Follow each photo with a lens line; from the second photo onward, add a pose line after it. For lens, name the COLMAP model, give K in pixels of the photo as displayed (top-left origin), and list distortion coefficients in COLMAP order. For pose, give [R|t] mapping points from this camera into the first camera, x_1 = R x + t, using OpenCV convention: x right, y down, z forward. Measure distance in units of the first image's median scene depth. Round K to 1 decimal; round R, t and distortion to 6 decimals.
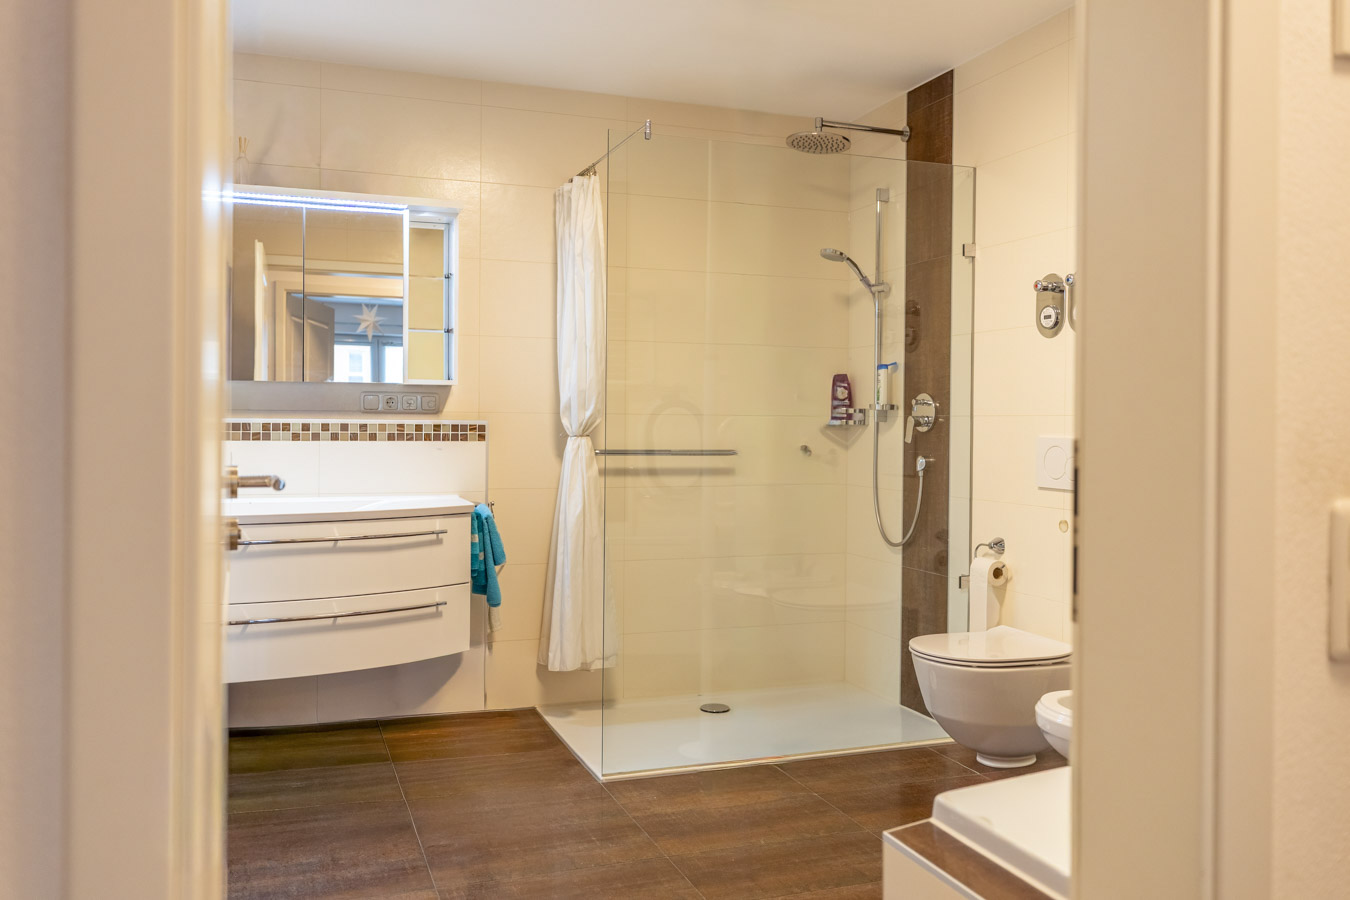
lens RADIAL K [[1081.1, 0, 673.4], [0, 1081.1, 441.8], [0, 0, 1]] dist [0.007564, 0.006002]
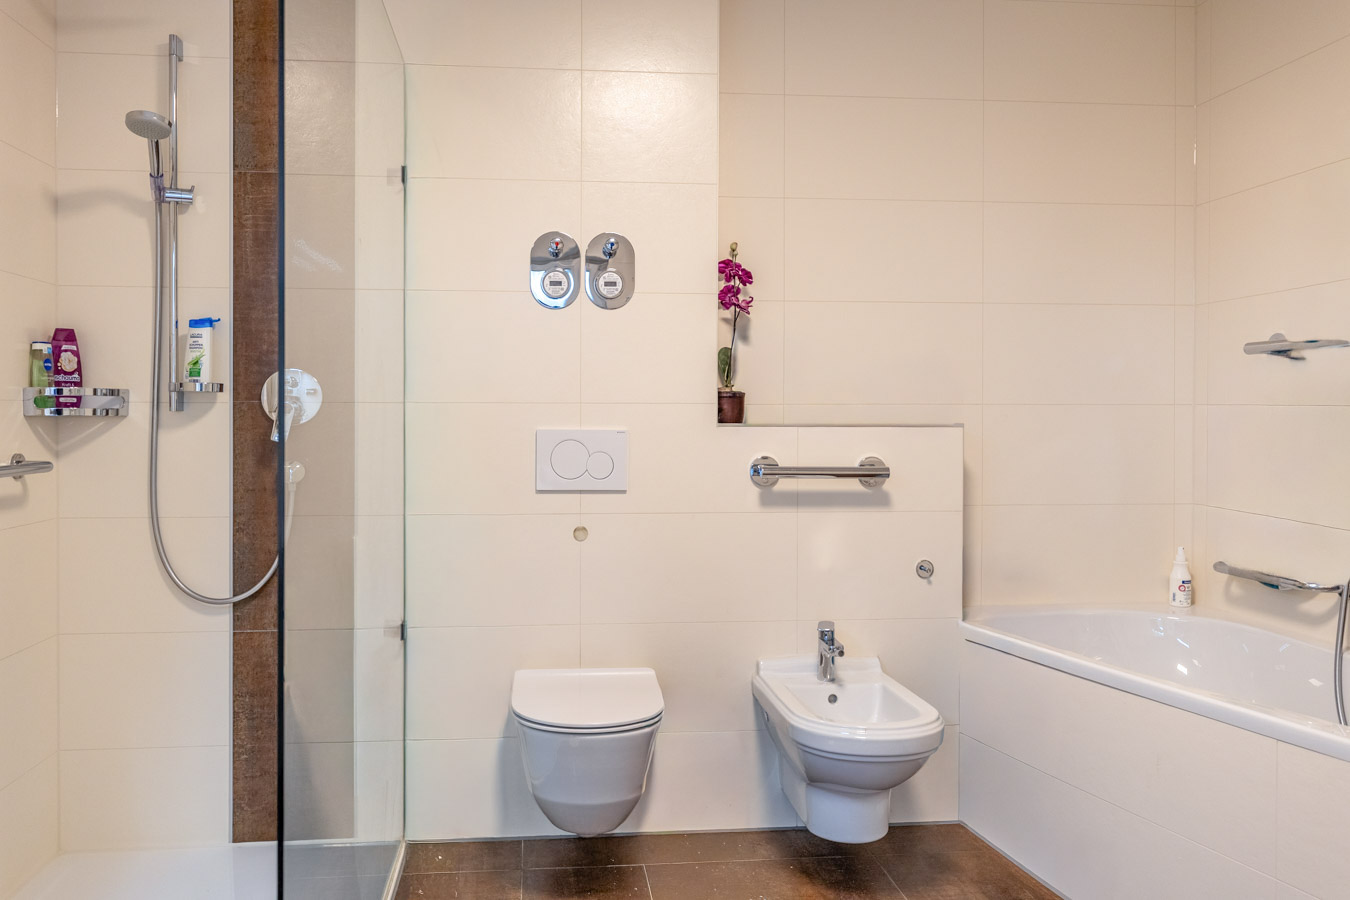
lens RADIAL K [[1081.1, 0, 636.9], [0, 1081.1, 425.9], [0, 0, 1]] dist [0.007564, 0.006002]
pose [[0.260264, -0.011487, 0.965469, -0.362717], [0.019982, 0.999779, 0.006508, -0.008790], [-0.965331, 0.017598, 0.260436, 0.608035]]
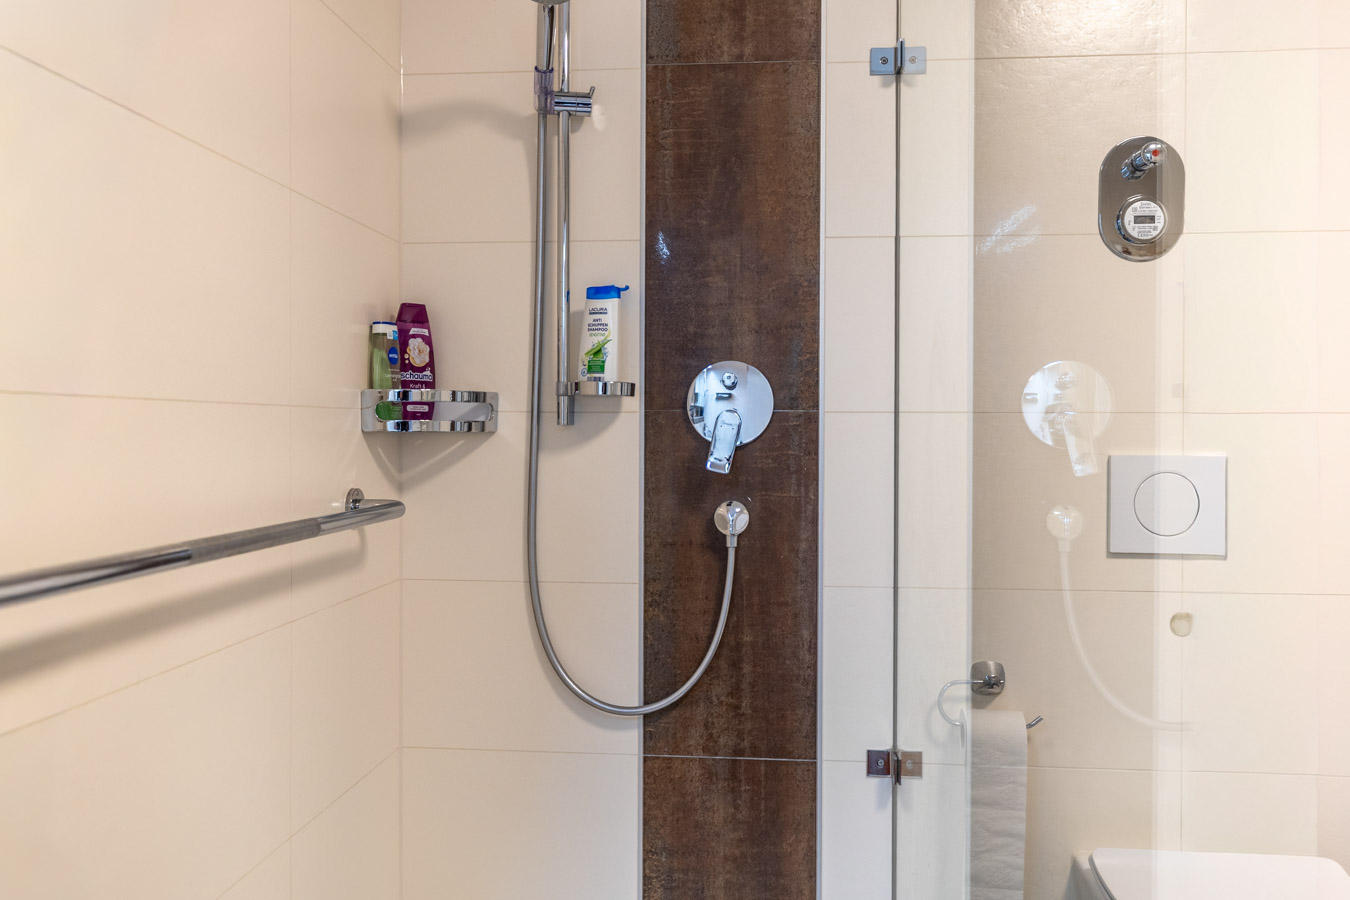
lens RADIAL K [[1081.1, 0, 676.9], [0, 1081.1, 442.9], [0, 0, 1]] dist [0.007564, 0.006002]
pose [[0.437537, -0.012286, 0.899117, -0.176731], [0.016141, 0.999853, 0.005808, -0.013618], [-0.899056, 0.011971, 0.437670, 0.816075]]
